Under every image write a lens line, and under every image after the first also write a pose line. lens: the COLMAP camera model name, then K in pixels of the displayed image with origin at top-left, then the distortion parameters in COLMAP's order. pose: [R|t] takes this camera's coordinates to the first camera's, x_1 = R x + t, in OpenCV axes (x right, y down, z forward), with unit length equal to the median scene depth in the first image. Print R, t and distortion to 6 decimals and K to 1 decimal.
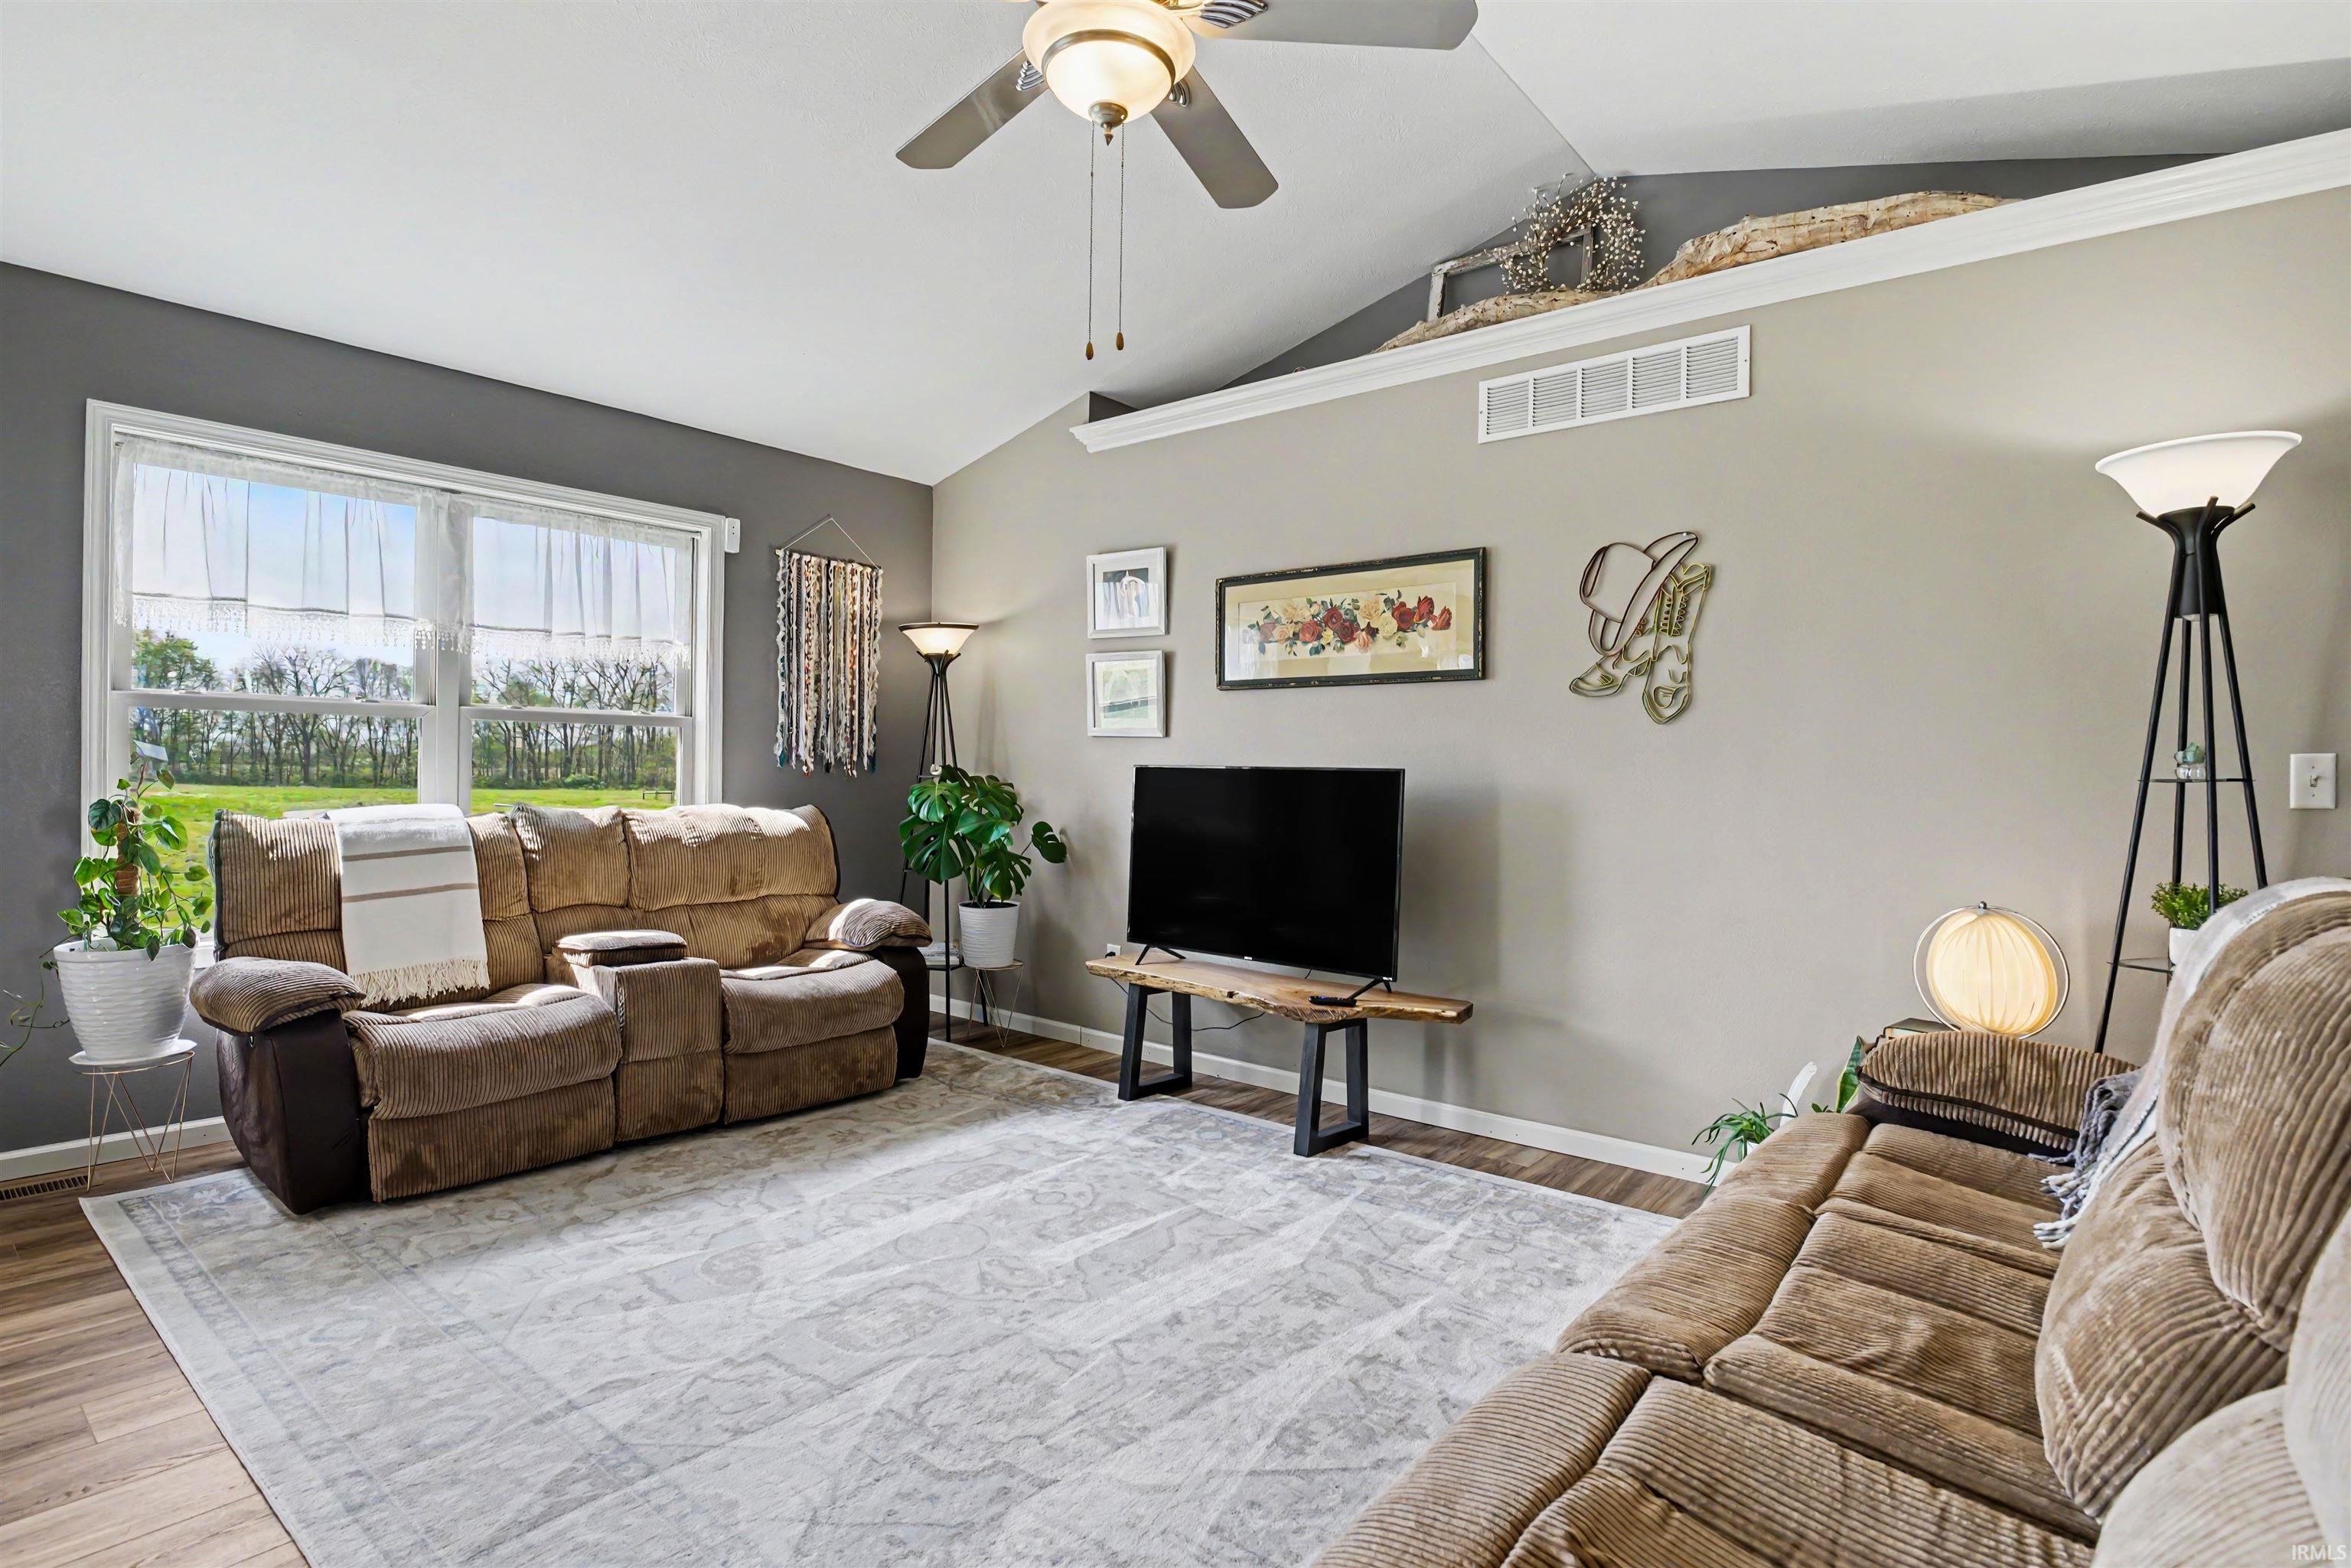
lens RADIAL K [[1136.4, 0, 1203.2], [0, 1136.4, 773.6], [0, 0, 1]] dist [-0.014682, -0.000875]
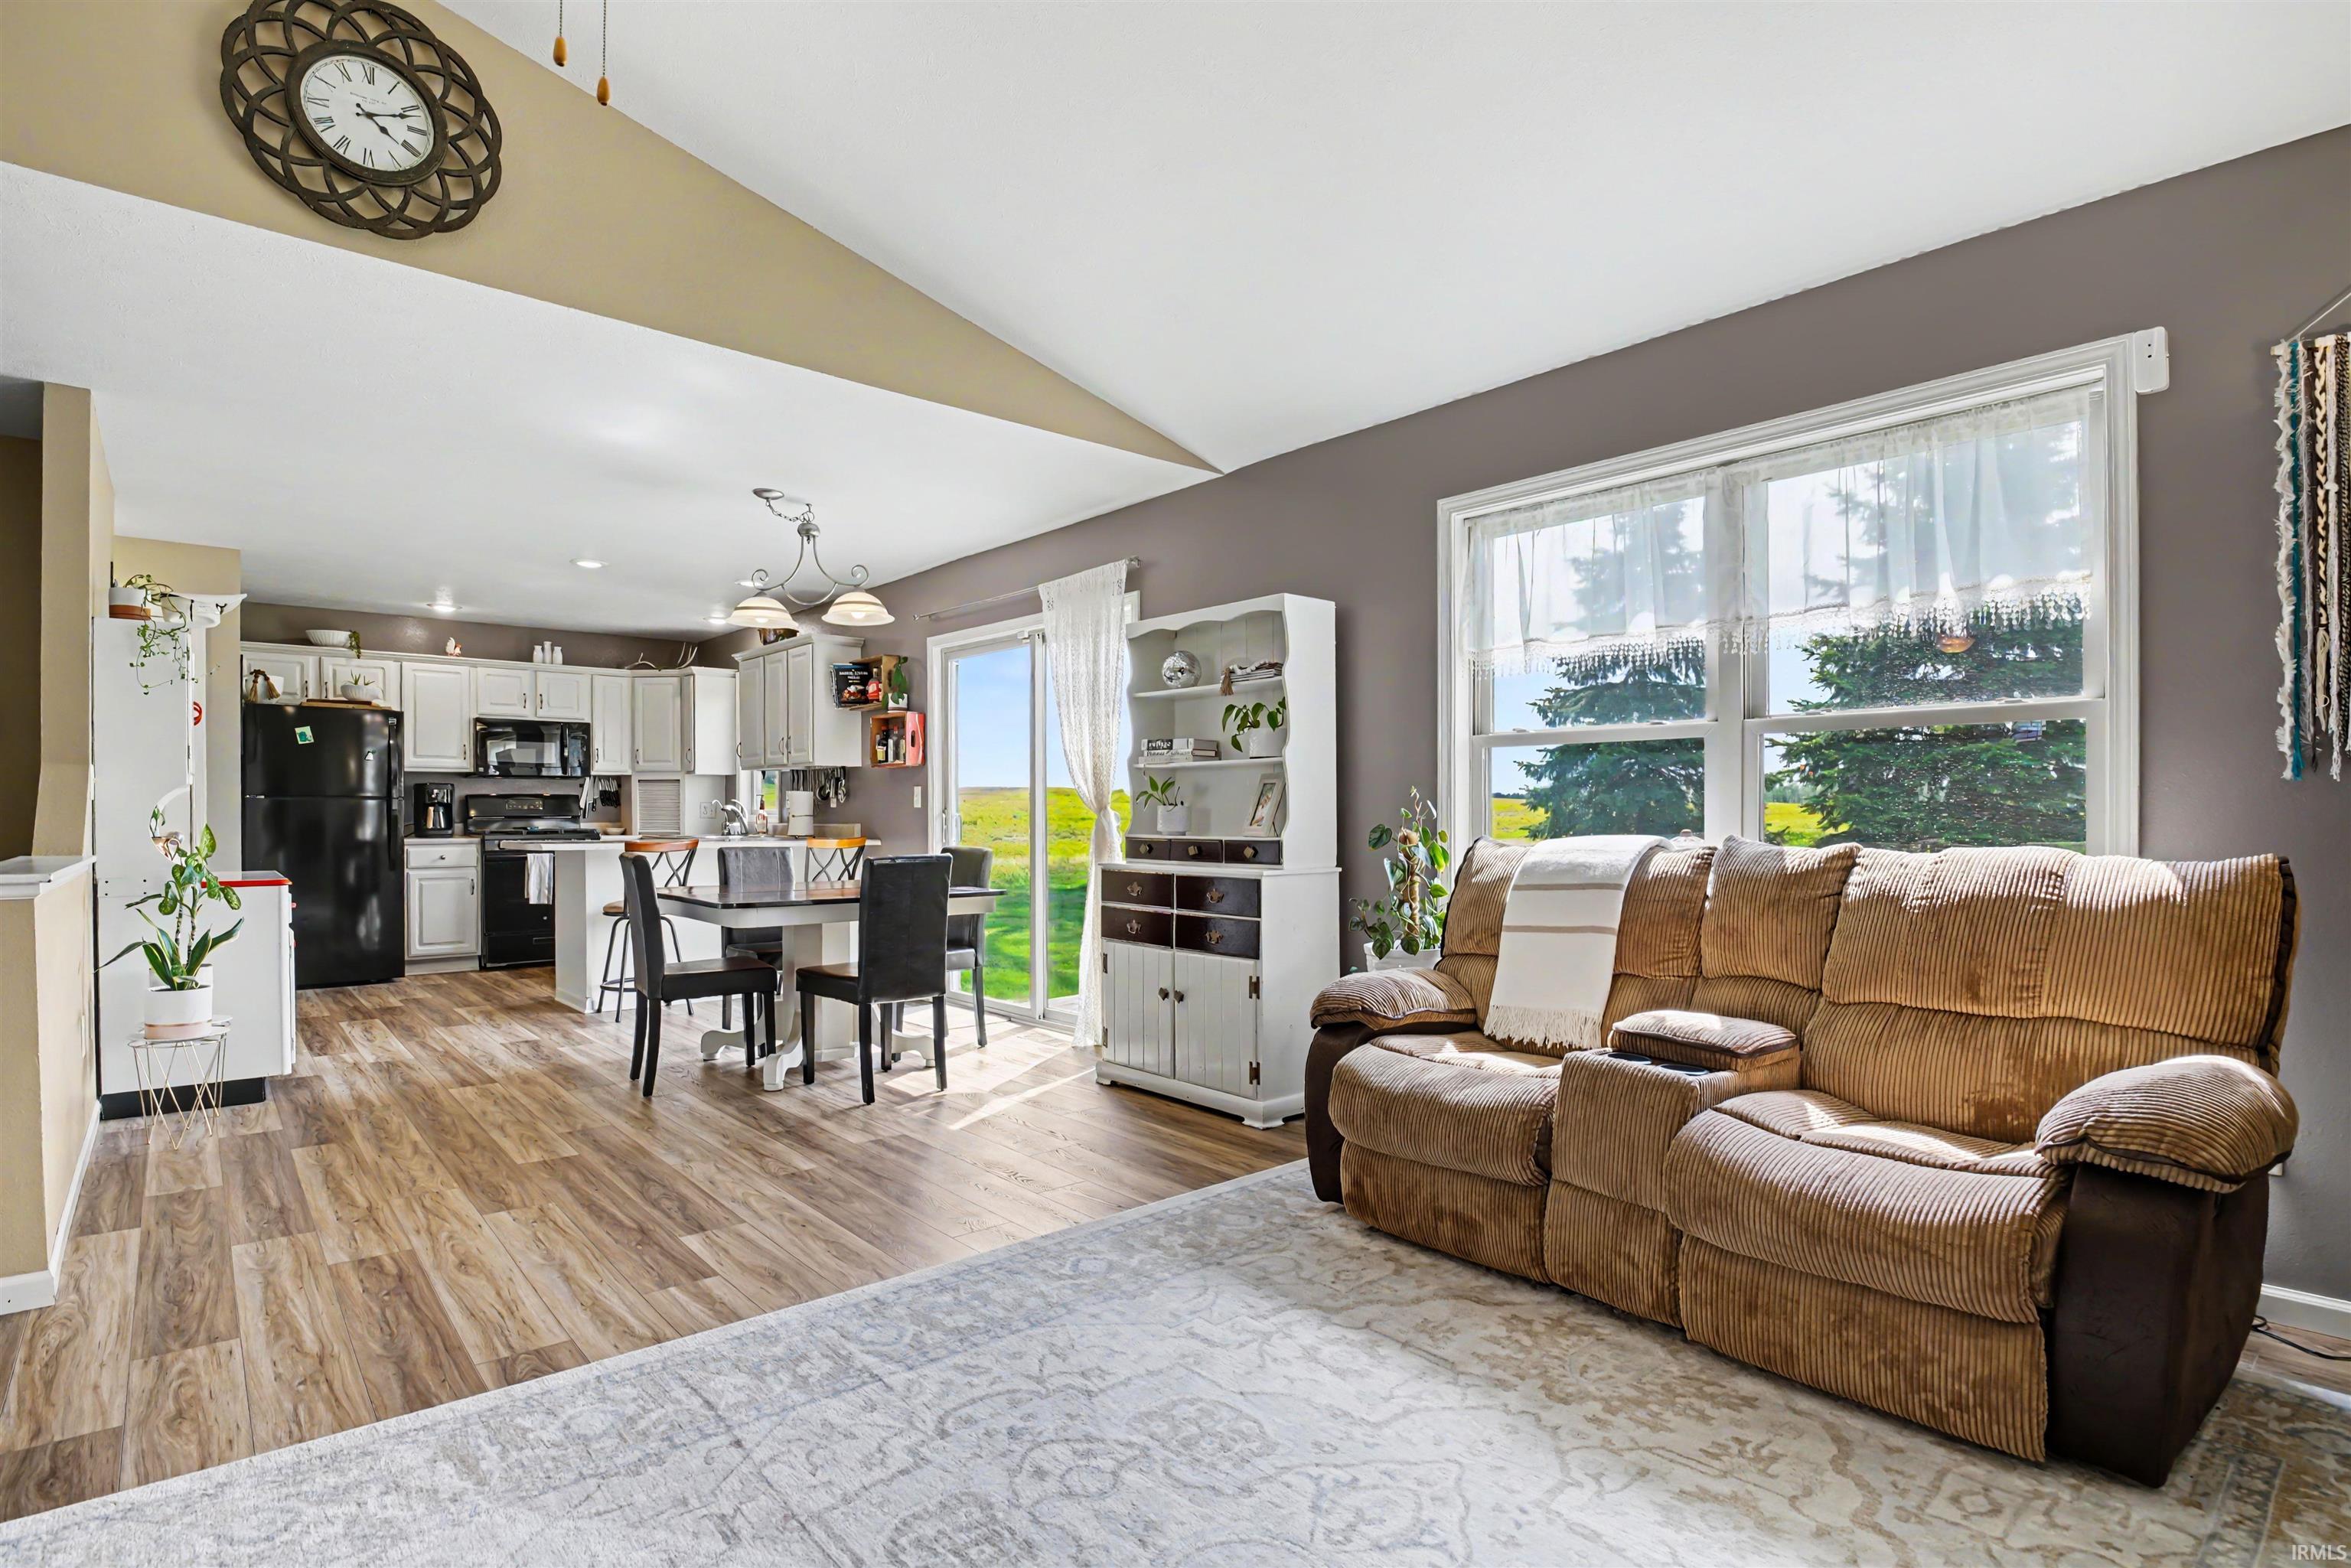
lens RADIAL K [[1175.9, 0, 1174.6], [0, 1175.9, 822.7], [0, 0, 1]] dist [-0.023501, -0.000756]
pose [[-0.174828, -0.005336, -0.984584, 0.268535], [-0.002999, 0.999984, -0.004887, 0.022633], [0.984594, 0.002098, -0.174841, 0.798894]]
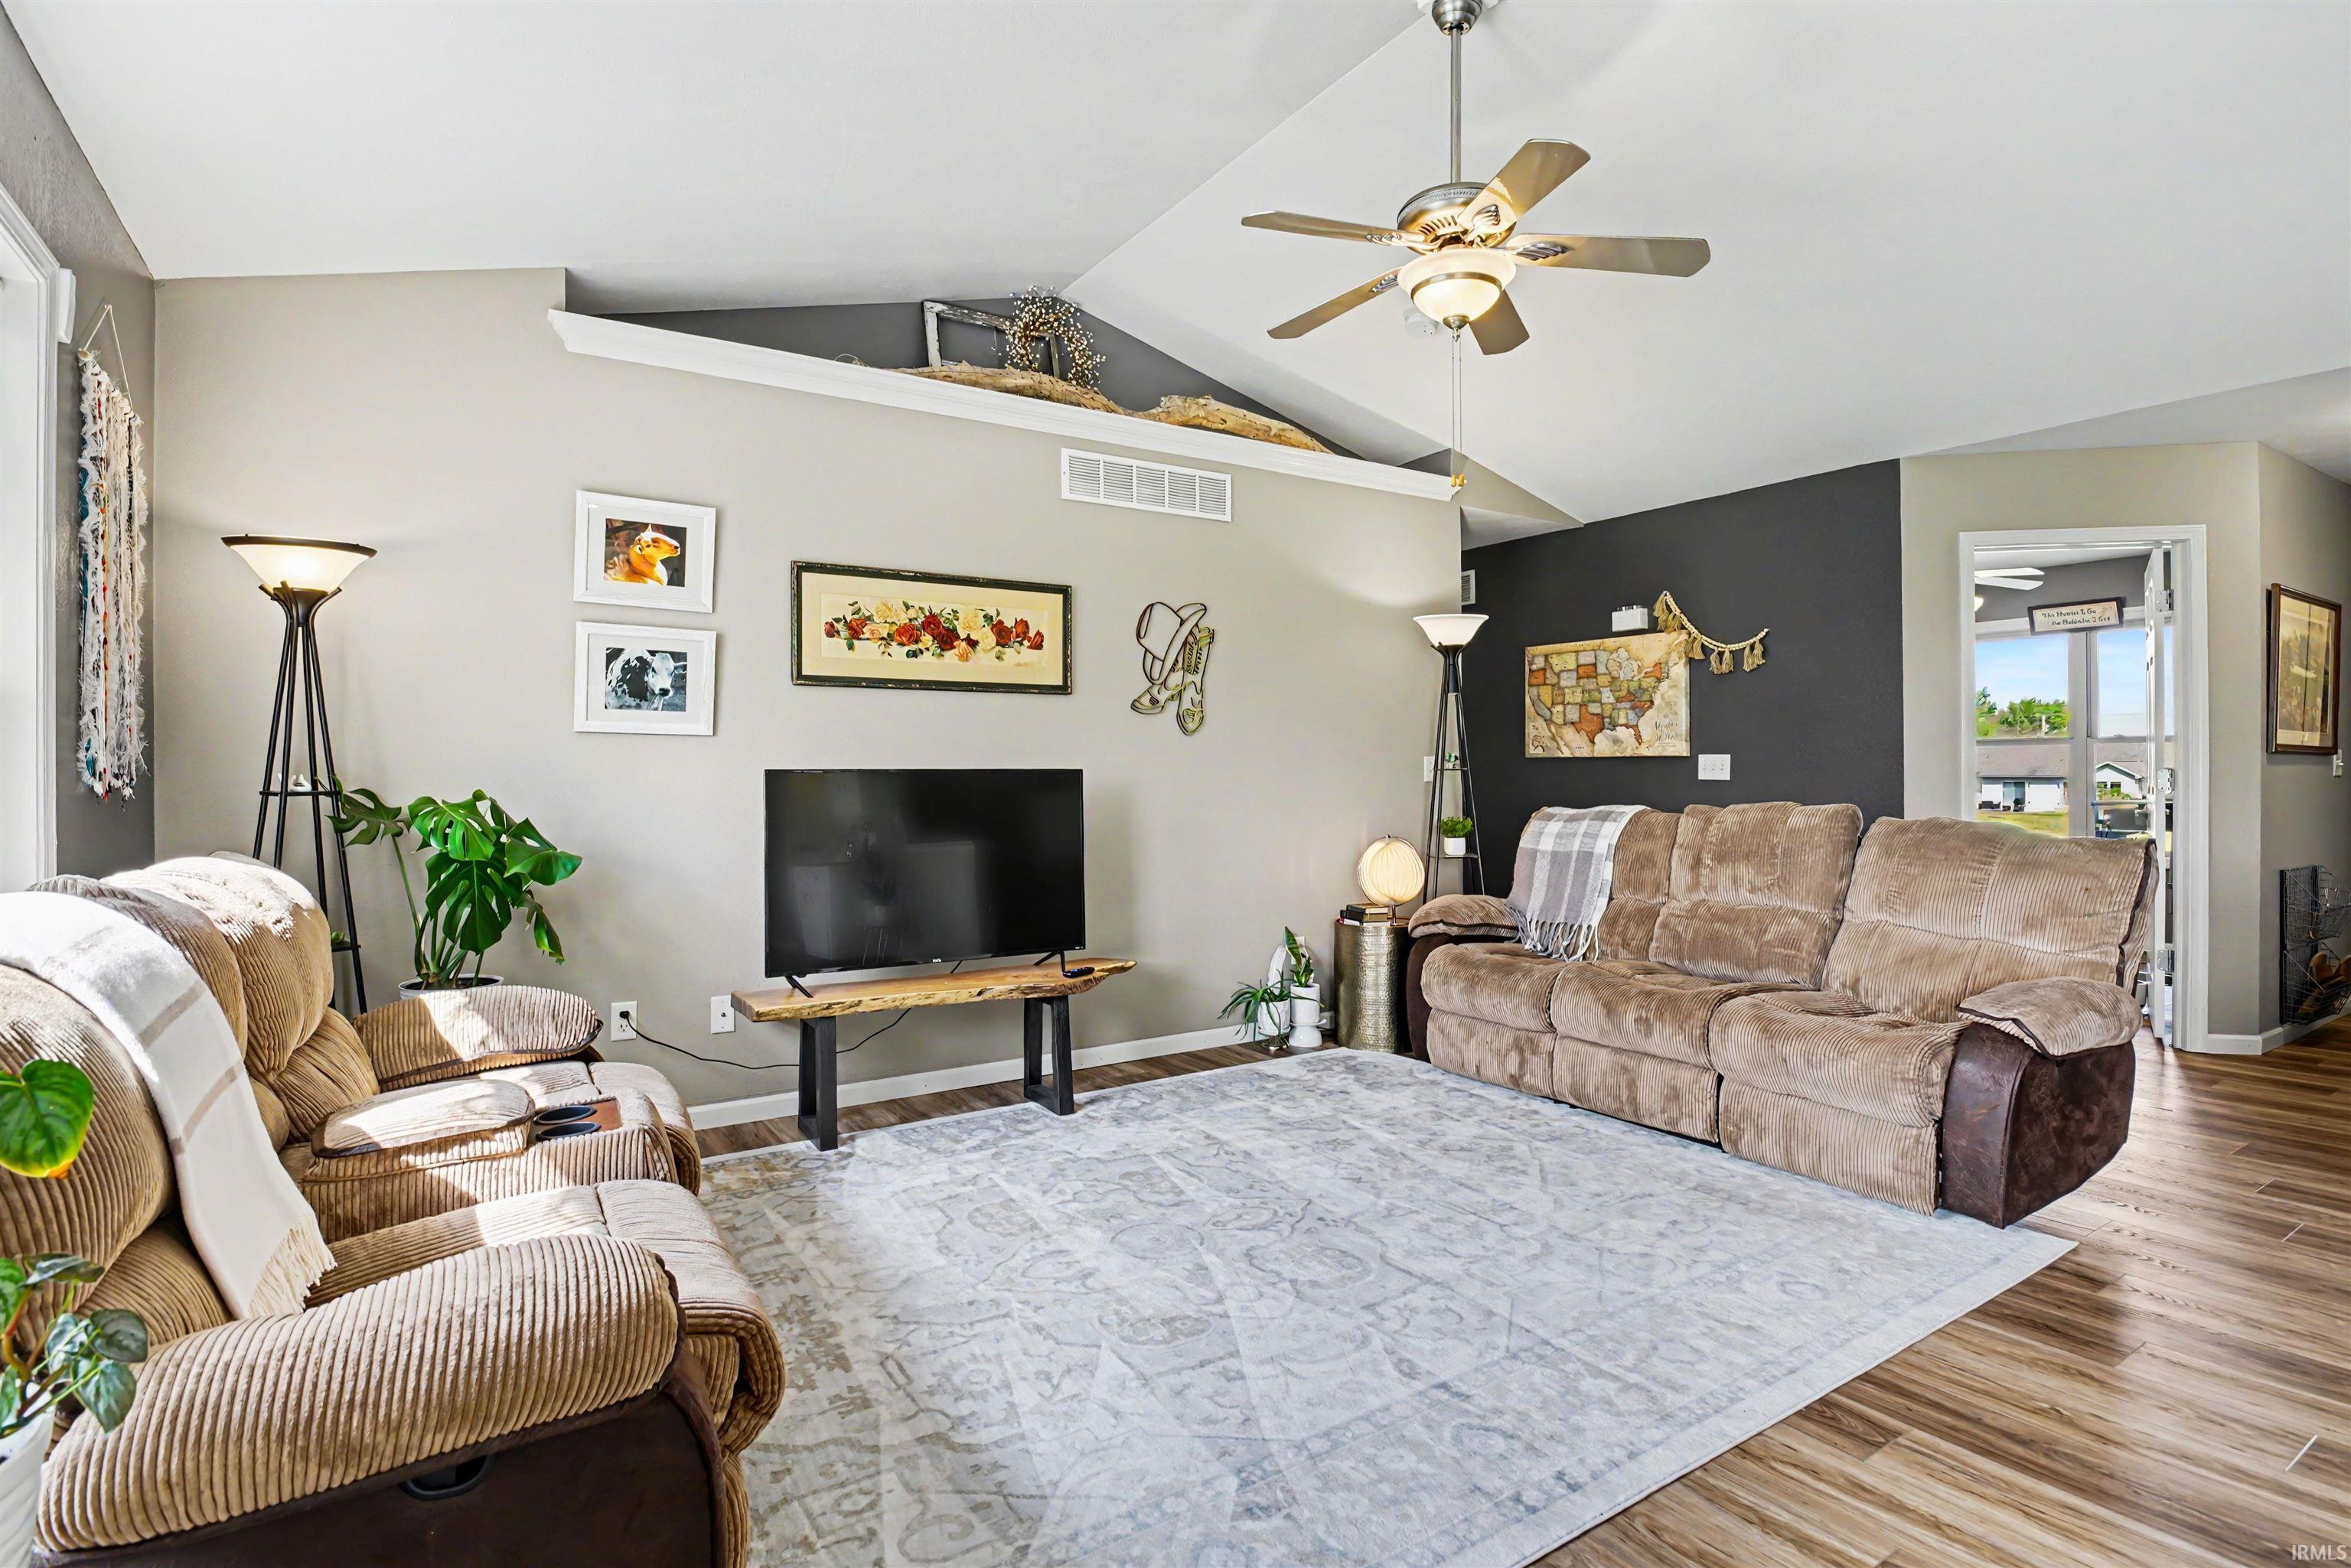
lens RADIAL K [[1208.1, 0, 1183.1], [0, 1208.1, 772.4], [0, 0, 1]] dist [-0.021174, -0.001279]
pose [[0.306840, -0.019130, 0.951569, -0.931982], [0.008437, 0.999813, 0.017379, -0.021263], [-0.951724, 0.002696, 0.306944, 0.481217]]
